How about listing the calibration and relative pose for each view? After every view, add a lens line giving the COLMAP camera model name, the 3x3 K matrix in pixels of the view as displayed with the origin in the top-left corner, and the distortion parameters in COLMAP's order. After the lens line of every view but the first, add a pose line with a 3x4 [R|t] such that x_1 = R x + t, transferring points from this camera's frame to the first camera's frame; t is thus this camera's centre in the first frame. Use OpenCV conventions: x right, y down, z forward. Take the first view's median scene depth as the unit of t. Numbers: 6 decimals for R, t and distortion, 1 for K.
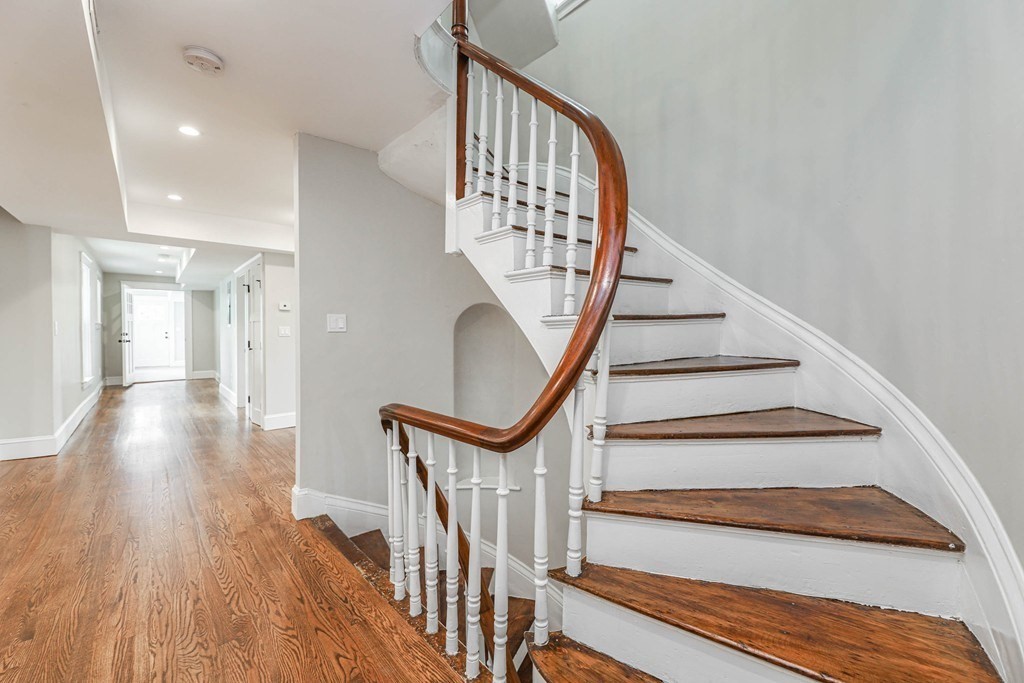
lens RADIAL K [[432.0, 0, 510.2], [0, 432.0, 342.5], [0, 0, 1]] dist [0.000052, -0.000468]
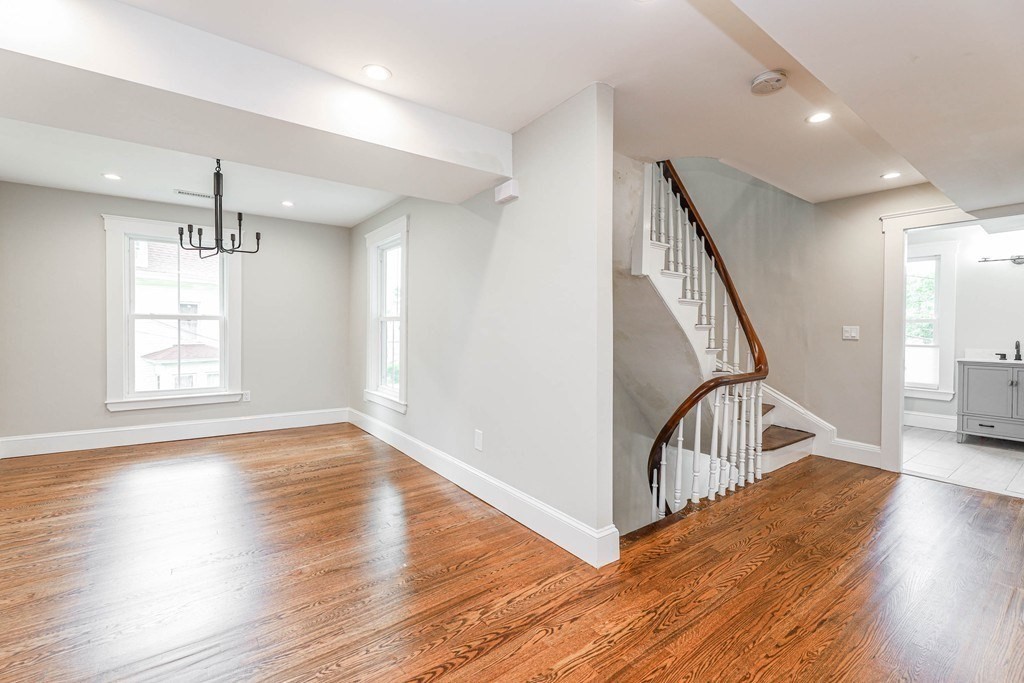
lens RADIAL K [[422.6, 0, 531.1], [0, 422.6, 333.1], [0, 0, 1]] dist [0.001025, -0.000988]
pose [[0.057420, -0.011293, 0.998286, -0.380661], [0.017997, 0.999785, 0.010274, -0.010139], [-0.998188, 0.017377, 0.057611, 0.323546]]
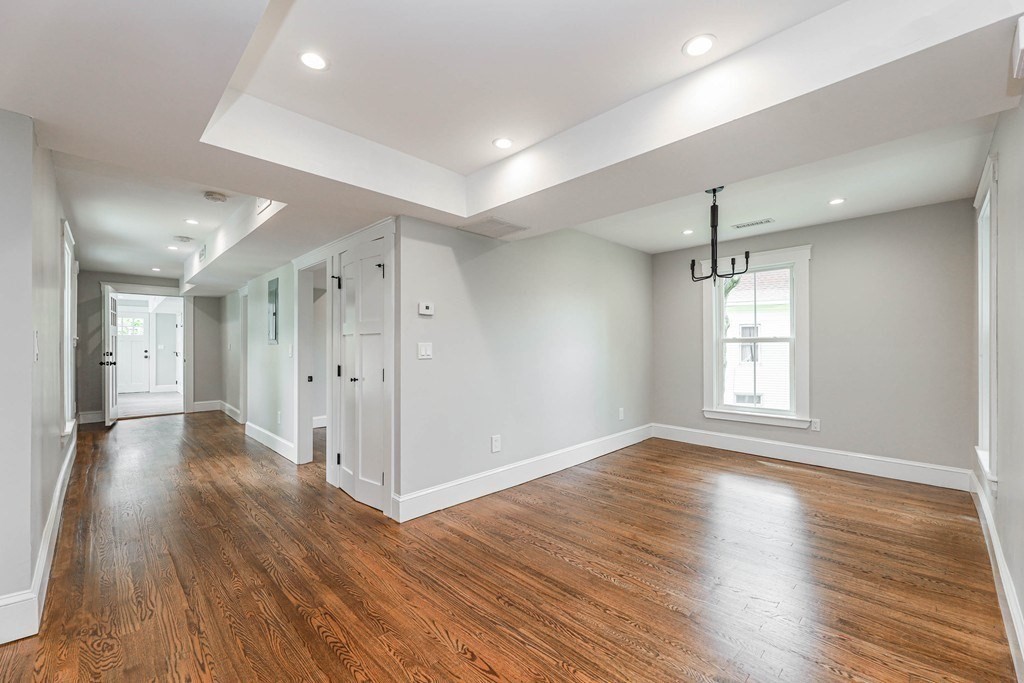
lens RADIAL K [[442.9, 0, 510.5], [0, 442.9, 349.8], [0, 0, 1]] dist [0.002243, -0.000011]
pose [[0.998939, -0.001741, 0.046025, -0.255142], [0.002810, 0.999728, -0.023172, -0.007202], [-0.045972, 0.023277, 0.998672, 0.227110]]
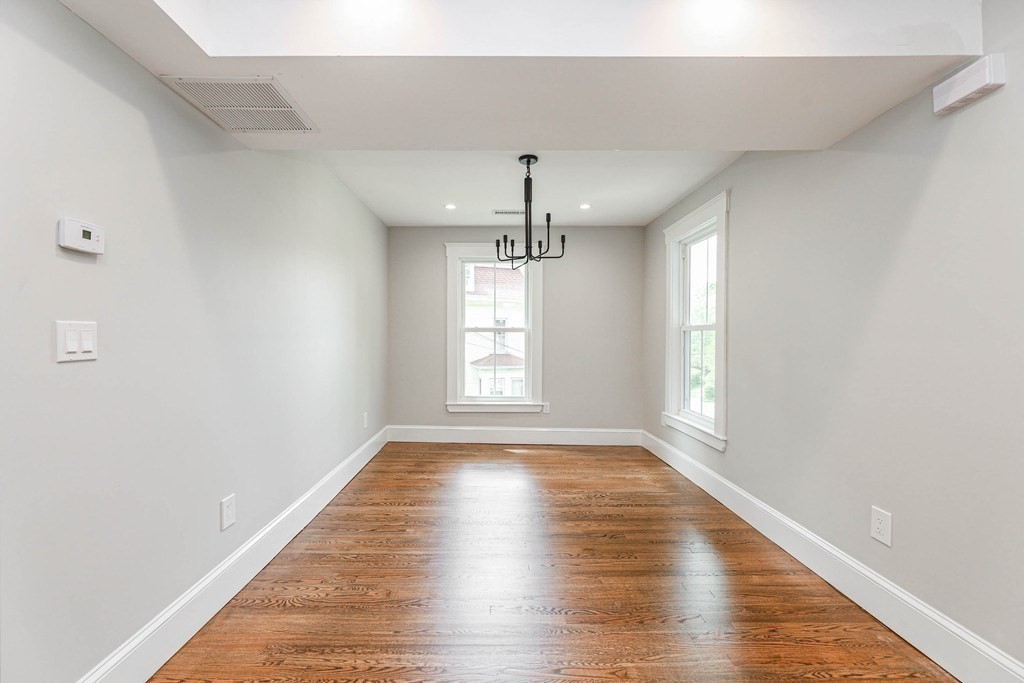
lens RADIAL K [[432.0, 0, 510.2], [0, 432.0, 342.5], [0, 0, 1]] dist [0.000052, -0.000468]
pose [[0.653042, -0.005263, 0.757304, -0.319582], [0.016558, 0.999836, -0.007330, -0.010896], [-0.757141, 0.017326, 0.653022, 0.383943]]
